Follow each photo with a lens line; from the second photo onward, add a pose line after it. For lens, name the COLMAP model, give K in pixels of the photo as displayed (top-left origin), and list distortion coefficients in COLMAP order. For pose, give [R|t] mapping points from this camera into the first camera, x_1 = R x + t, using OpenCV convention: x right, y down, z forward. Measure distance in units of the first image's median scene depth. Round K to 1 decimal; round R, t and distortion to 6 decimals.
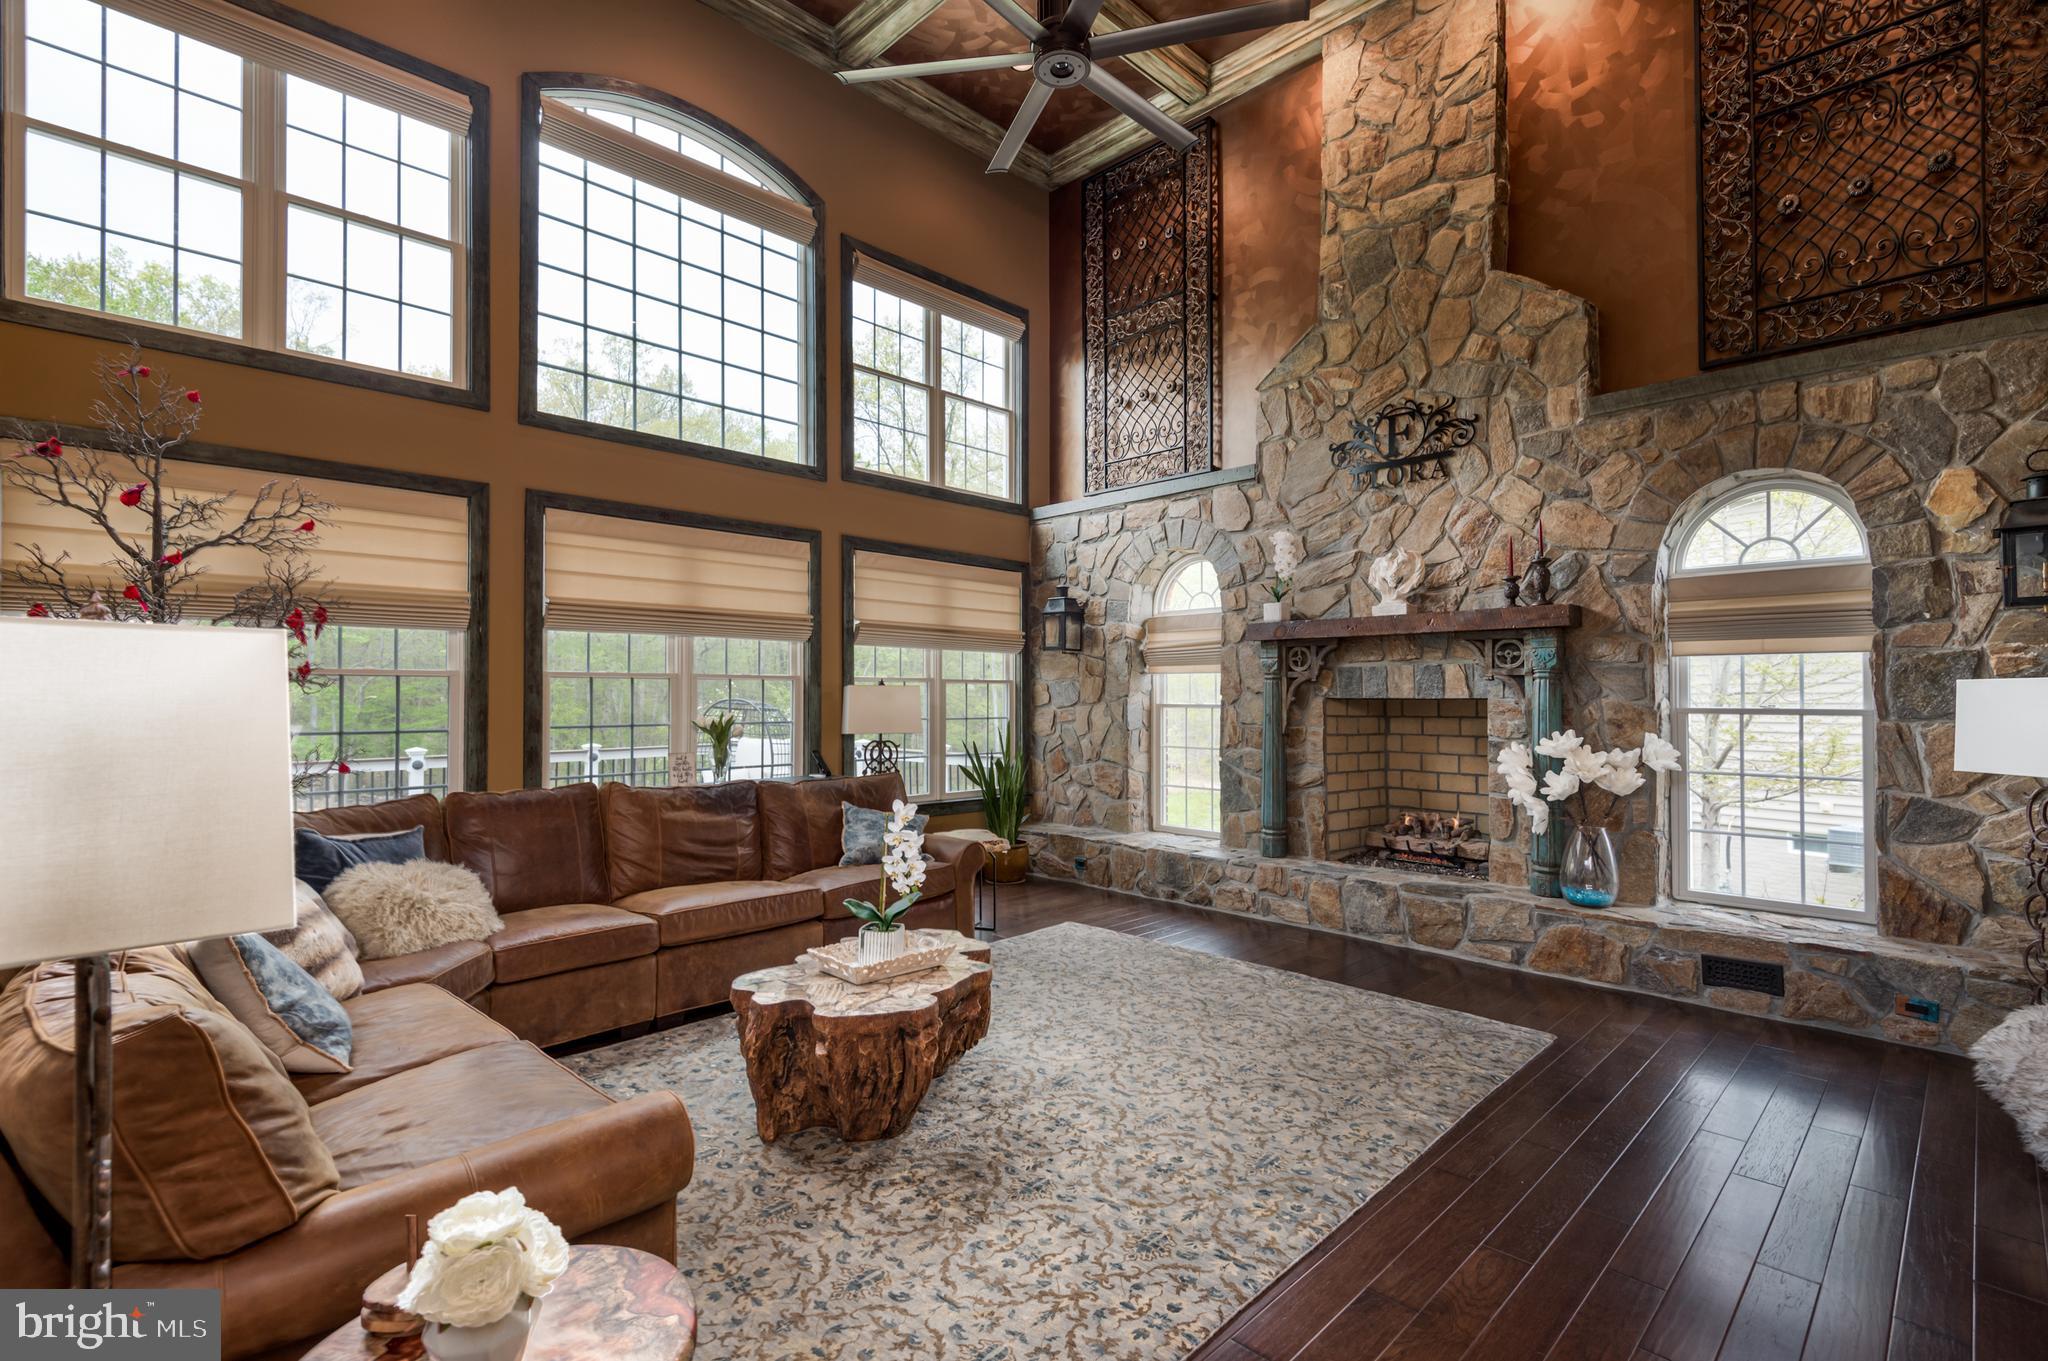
lens RADIAL K [[935.3, 0, 1021.3], [0, 935.3, 690.7], [0, 0, 1]] dist [0.008386, -0.006745]
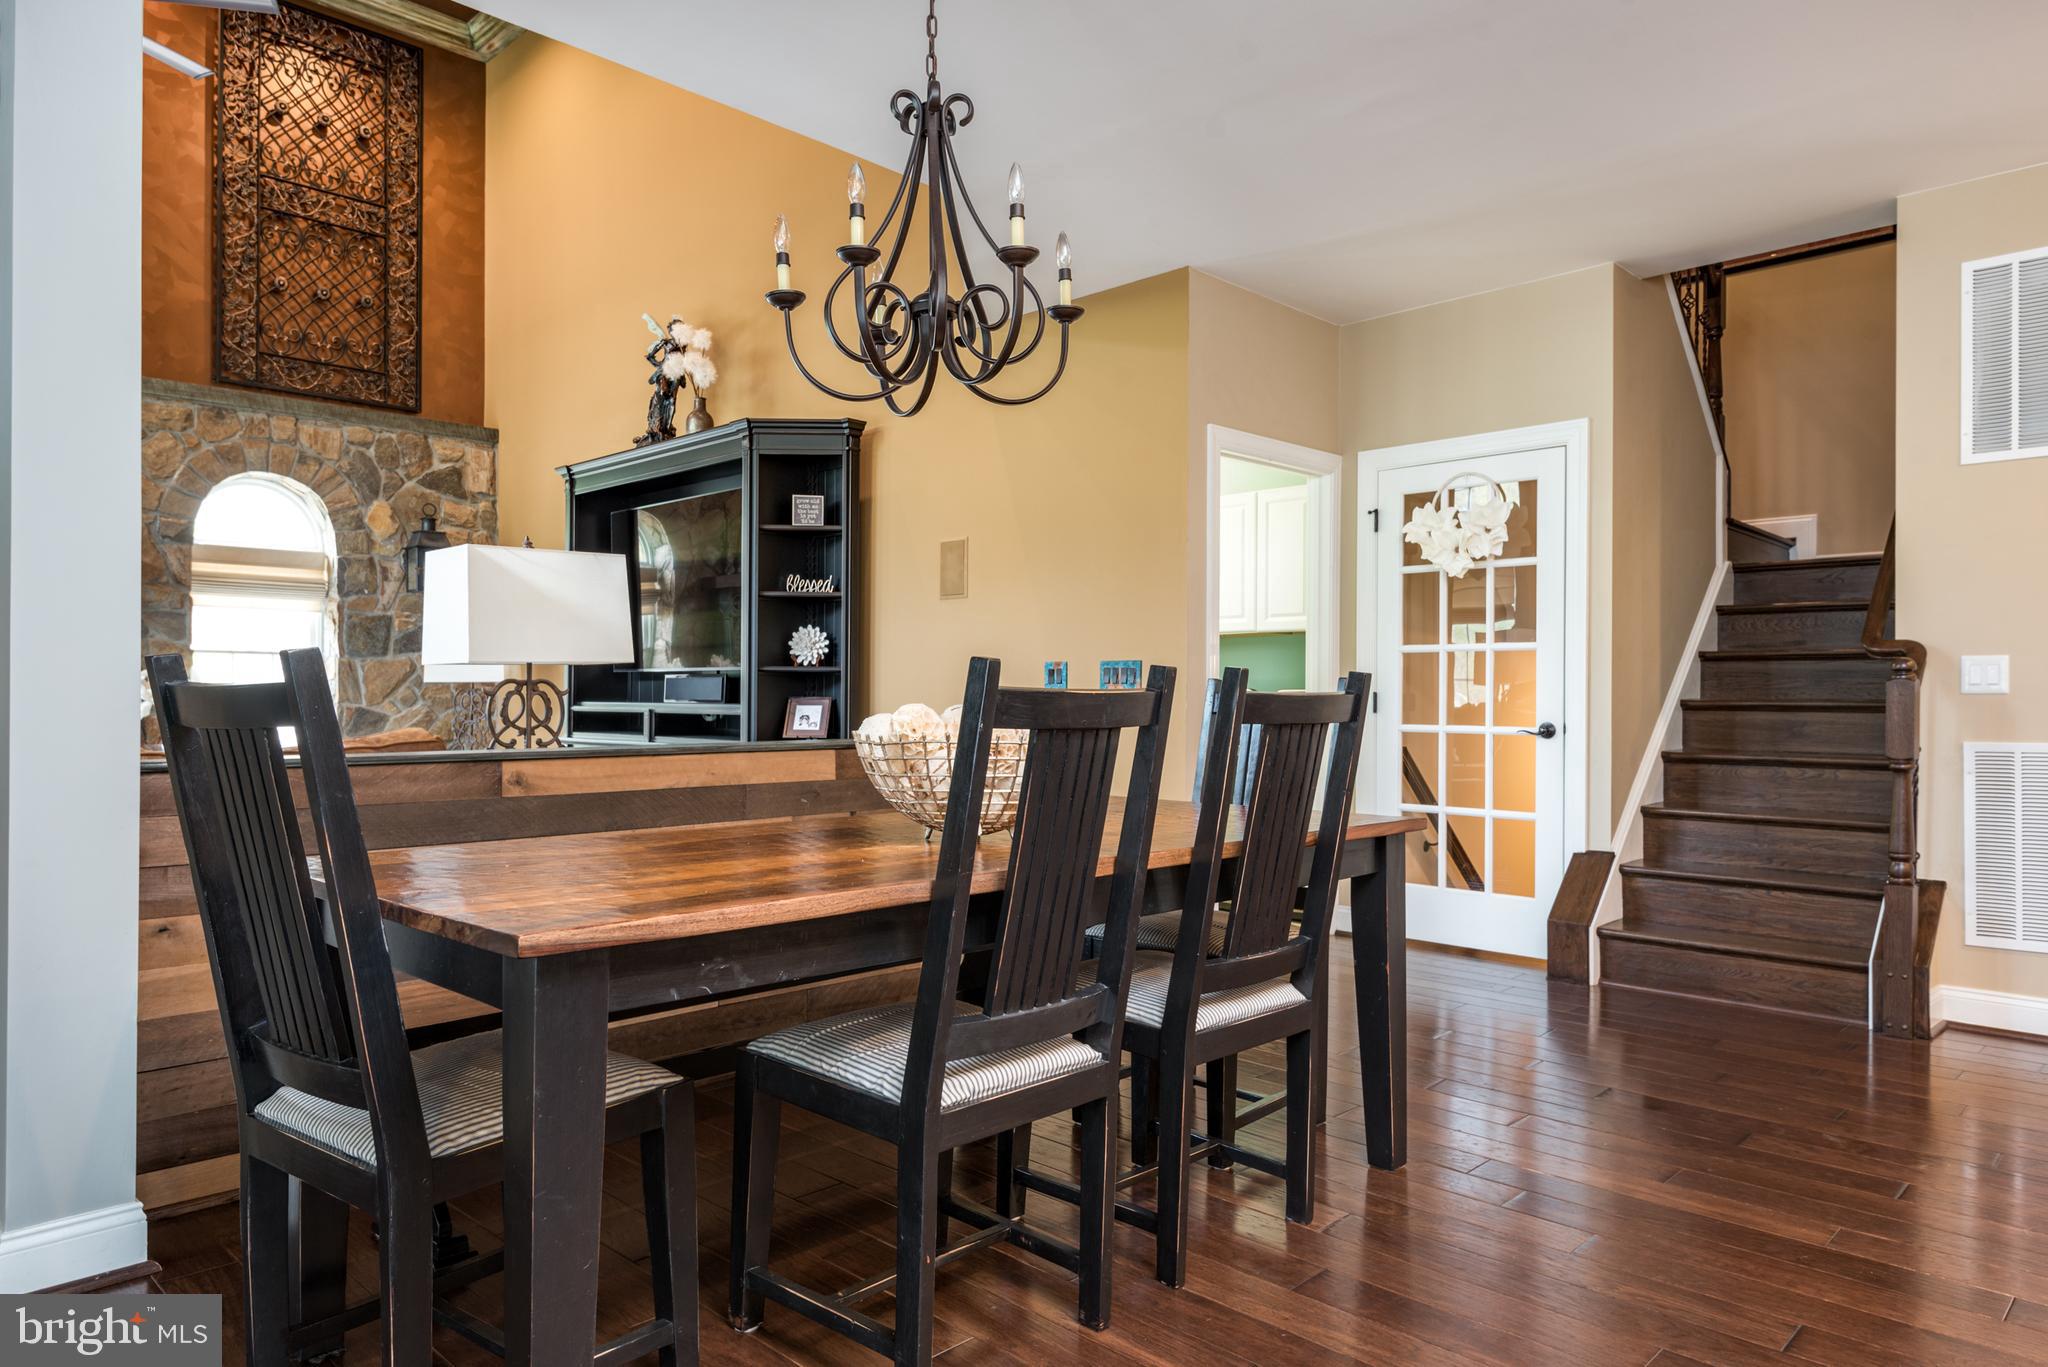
lens RADIAL K [[1301.5, 0, 1021.8], [0, 1301.5, 696.1], [0, 0, 1]] dist [0.019264, -0.004142]
pose [[-0.000468, 0.001991, 0.999998, -0.896298], [-0.013446, 0.999908, -0.001997, 0.062049], [-0.999909, -0.013447, -0.000441, -0.079877]]
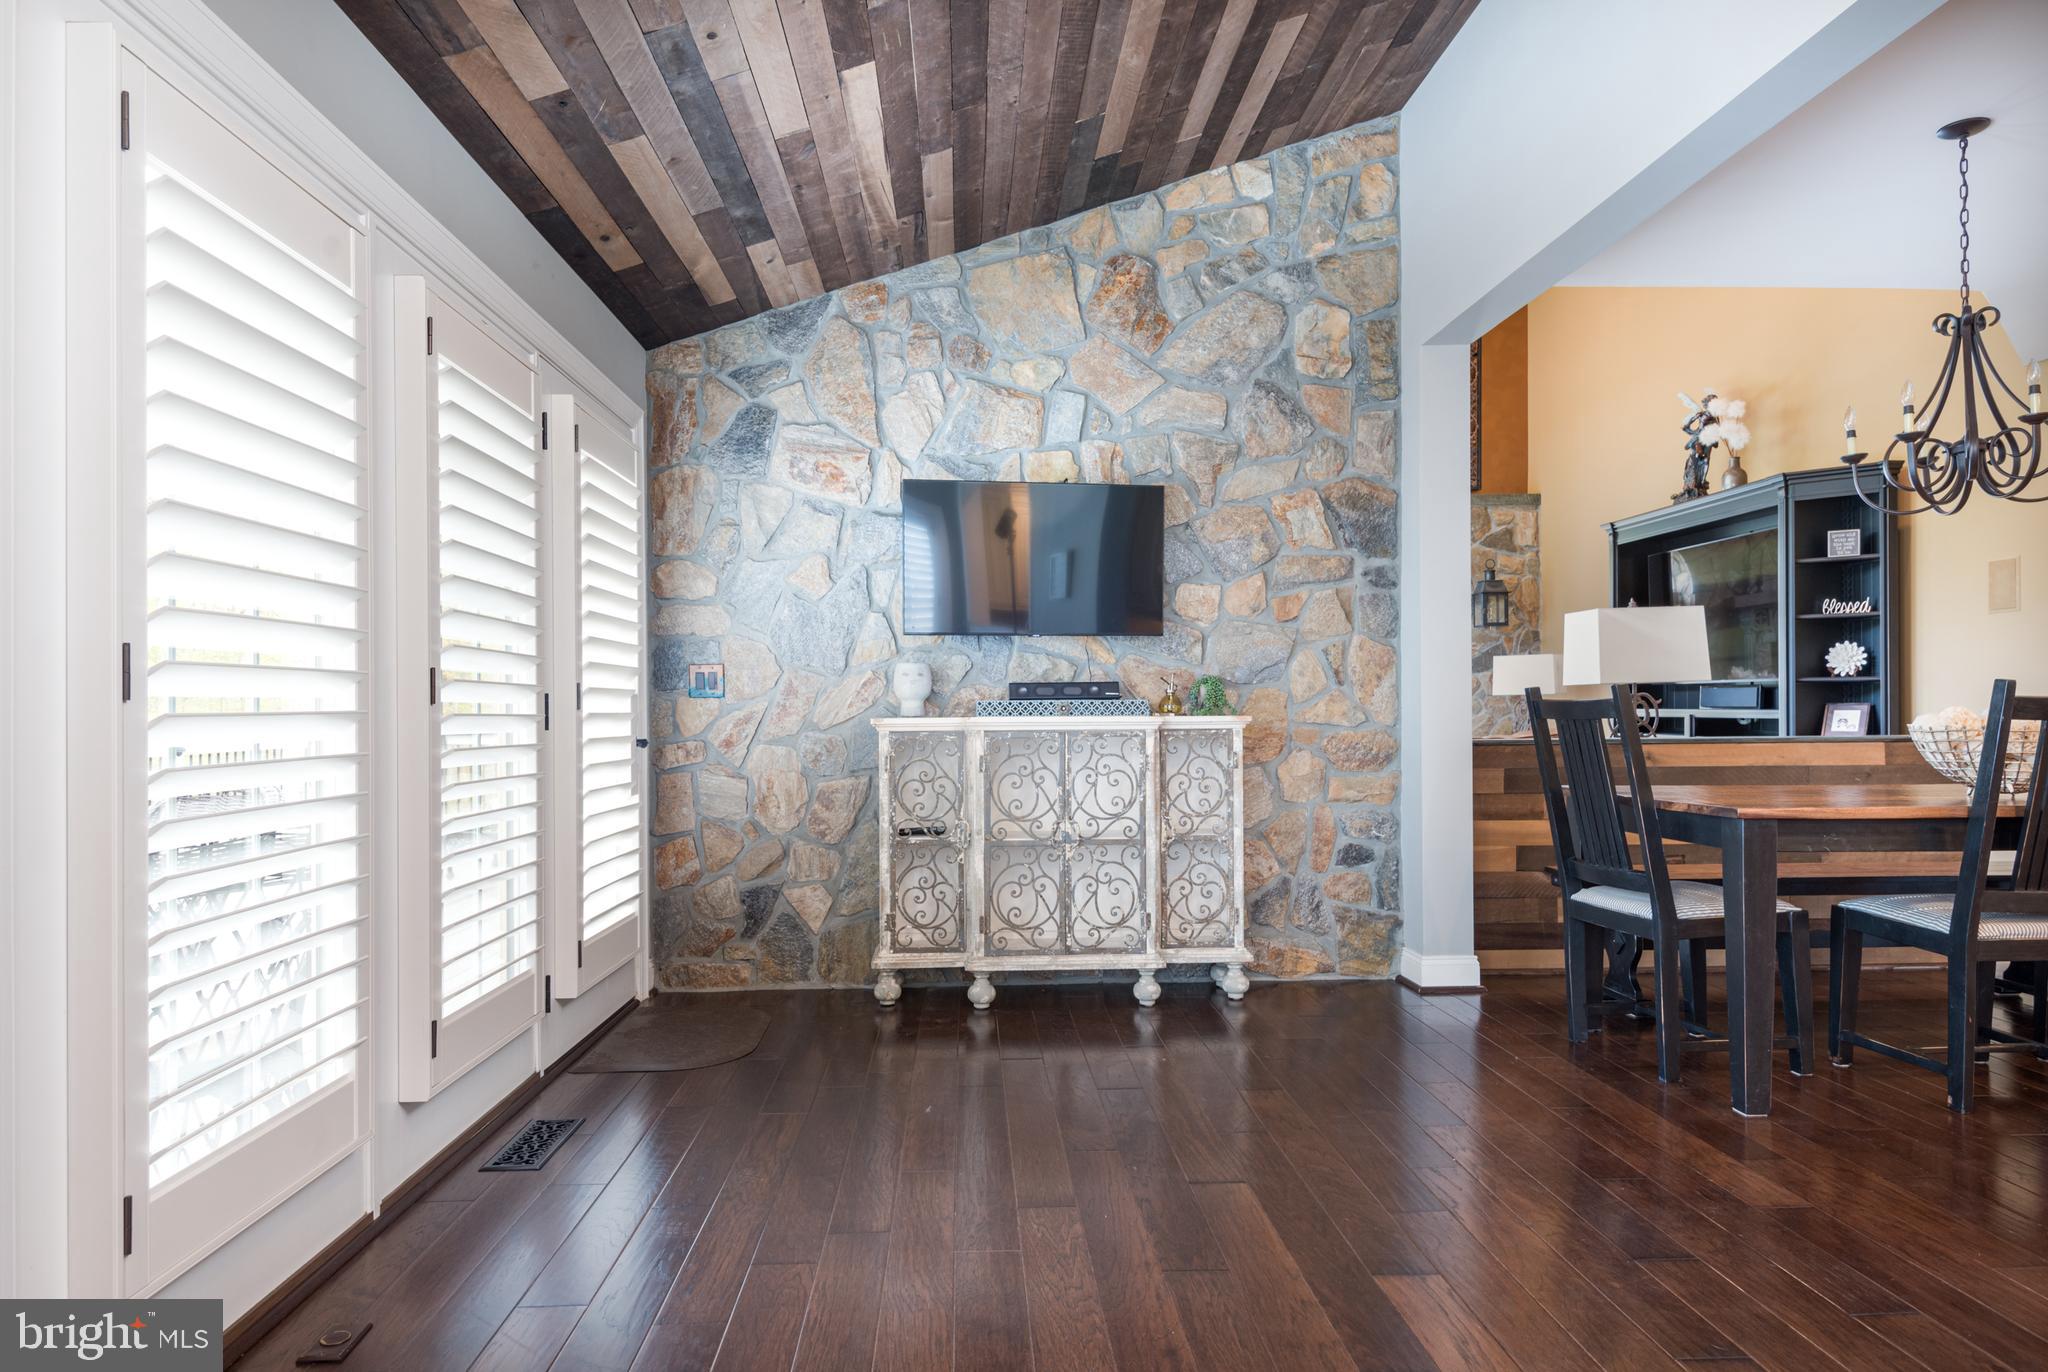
lens RADIAL K [[1212.7, 0, 1002.8], [0, 1212.7, 707.8], [0, 0, 1]] dist [0.004804, -0.006261]
pose [[0.683893, -0.003884, 0.729572, -1.252998], [0.000243, 0.999987, 0.005097, 0.061282], [-0.729582, -0.003308, 0.683885, -0.113095]]
